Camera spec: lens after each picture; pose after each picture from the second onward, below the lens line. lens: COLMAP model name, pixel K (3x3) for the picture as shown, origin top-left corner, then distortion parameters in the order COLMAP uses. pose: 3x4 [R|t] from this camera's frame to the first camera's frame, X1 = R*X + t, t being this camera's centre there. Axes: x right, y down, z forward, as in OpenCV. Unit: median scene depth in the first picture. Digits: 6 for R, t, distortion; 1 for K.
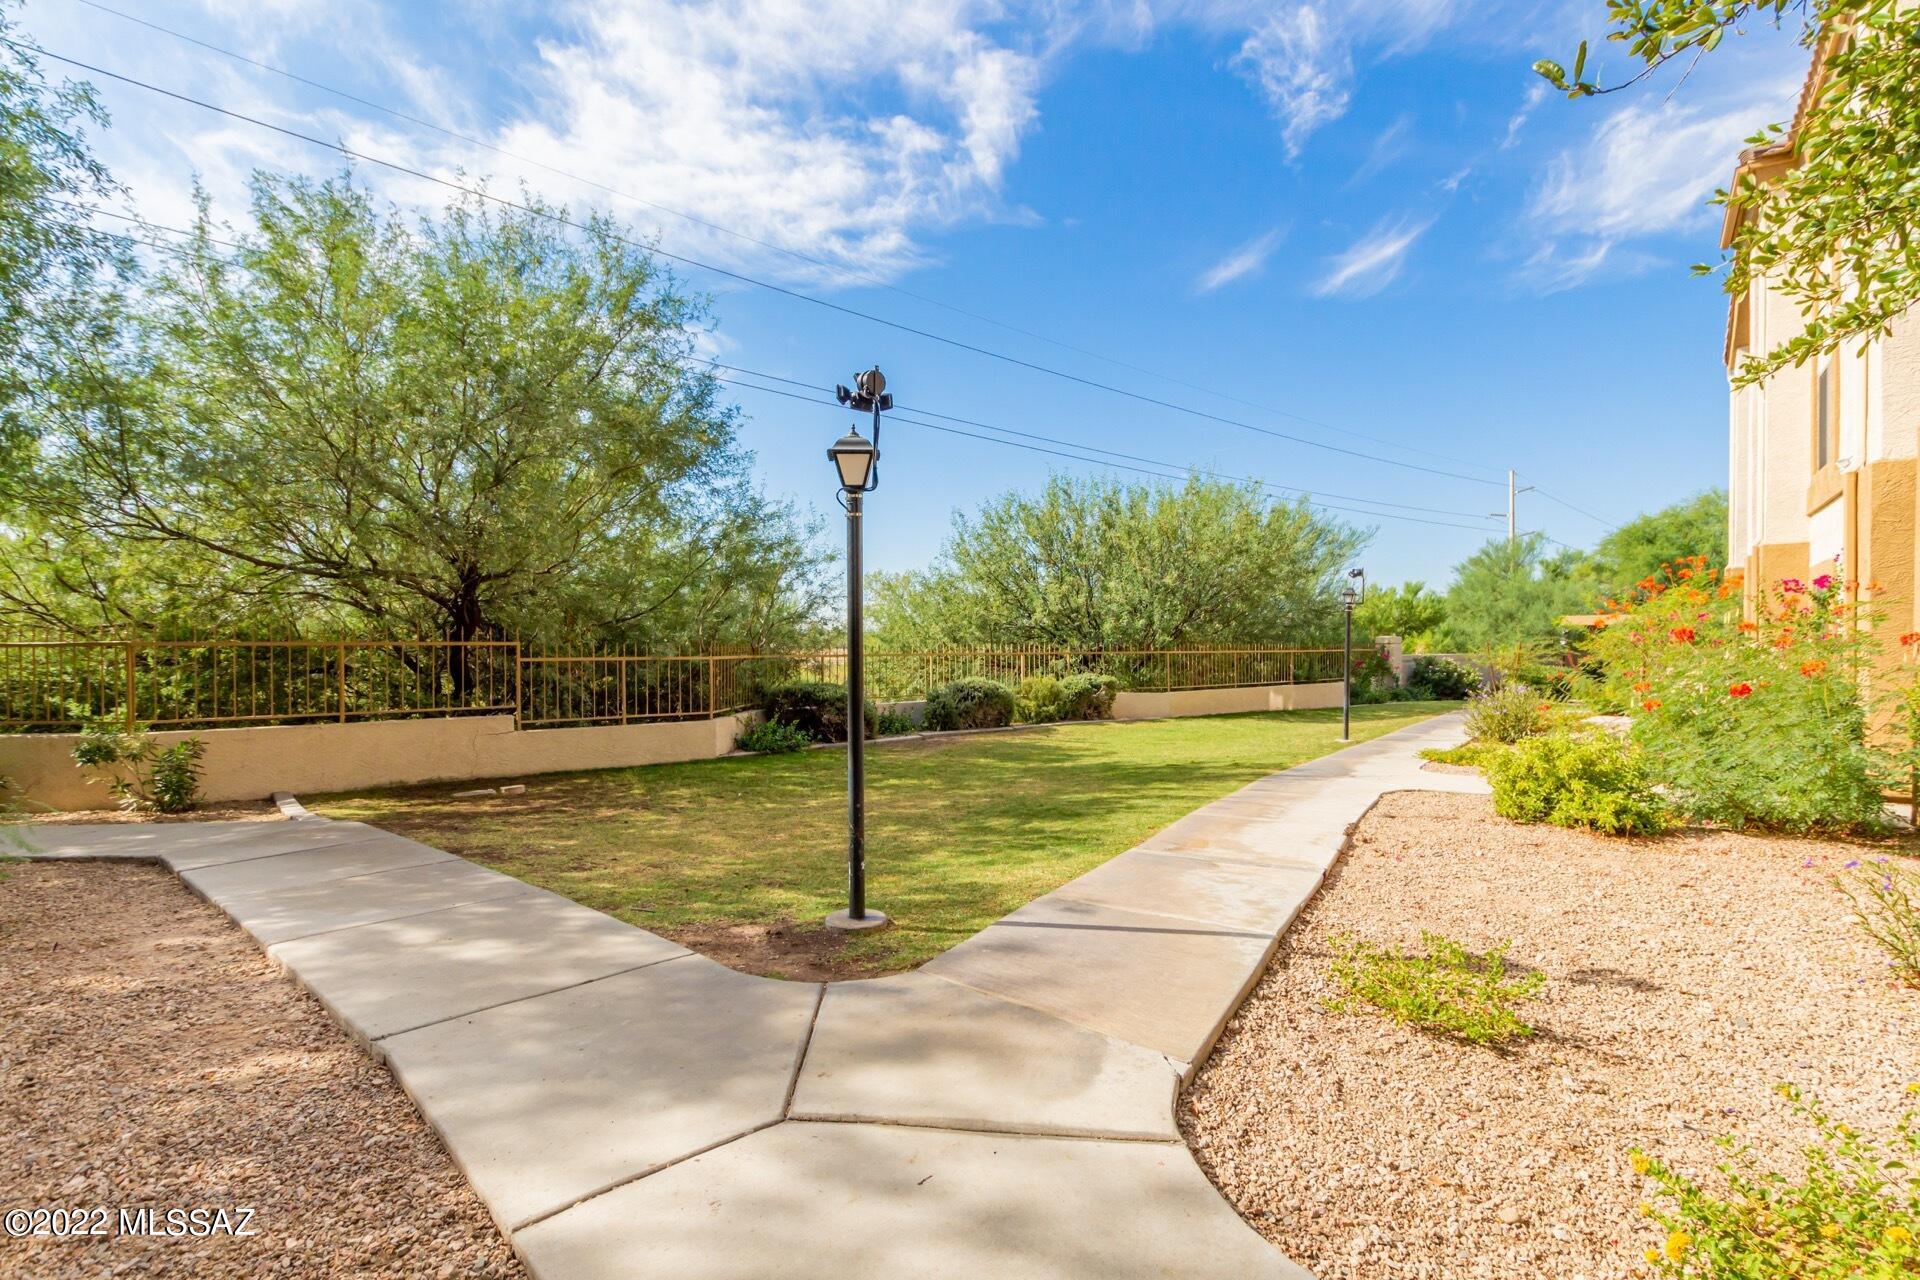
lens RADIAL K [[873.9, 0, 952.5], [0, 873.9, 655.3], [0, 0, 1]] dist [0.002817, 0.000137]
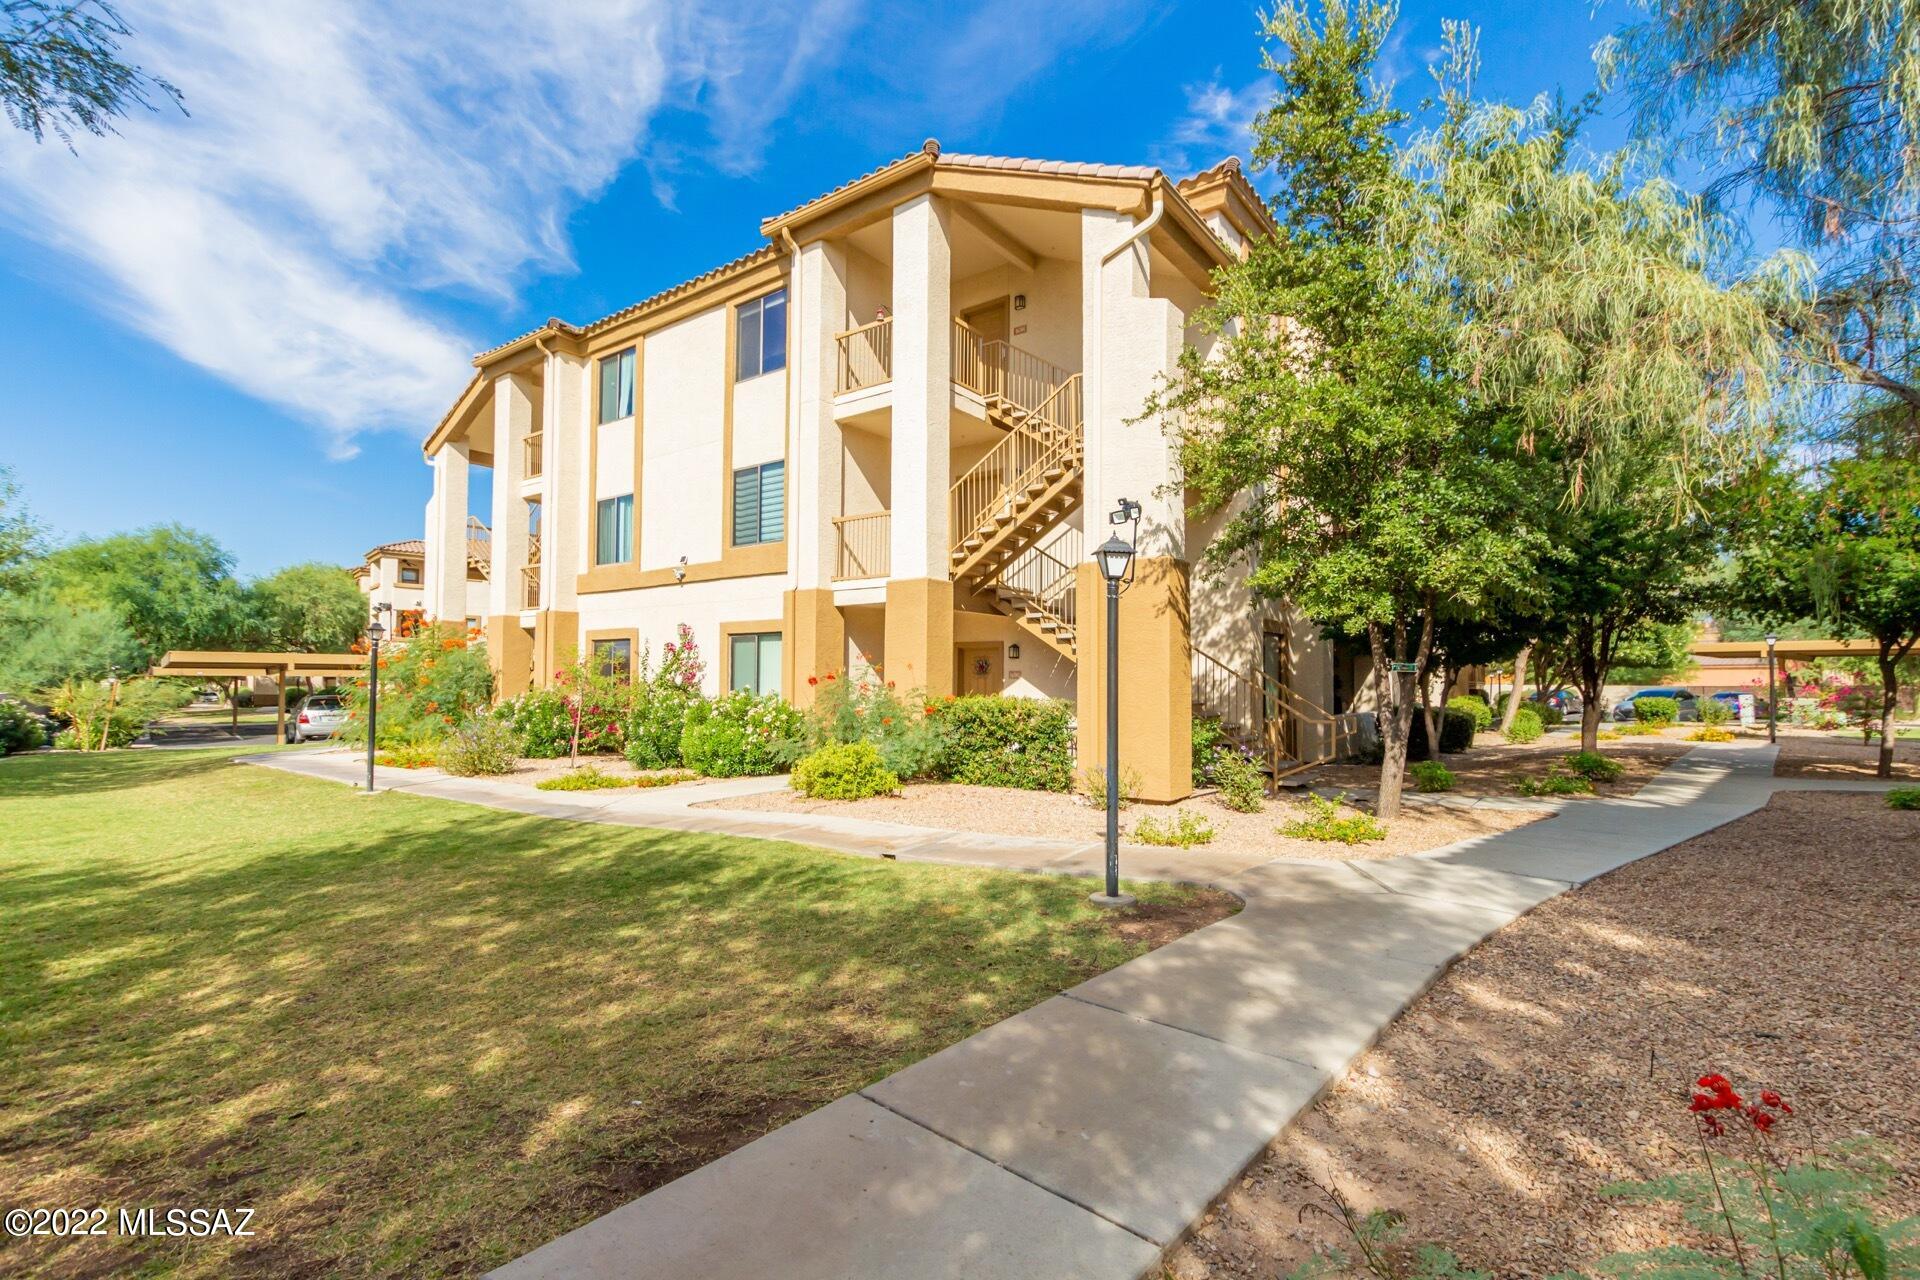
lens RADIAL K [[873.9, 0, 952.5], [0, 873.9, 655.3], [0, 0, 1]] dist [0.002817, 0.000137]
pose [[0.020572, 0.024902, 0.999478, -1.537419], [0.014120, 0.999583, -0.025196, -0.042257], [-0.999689, 0.014631, 0.020212, 1.272455]]
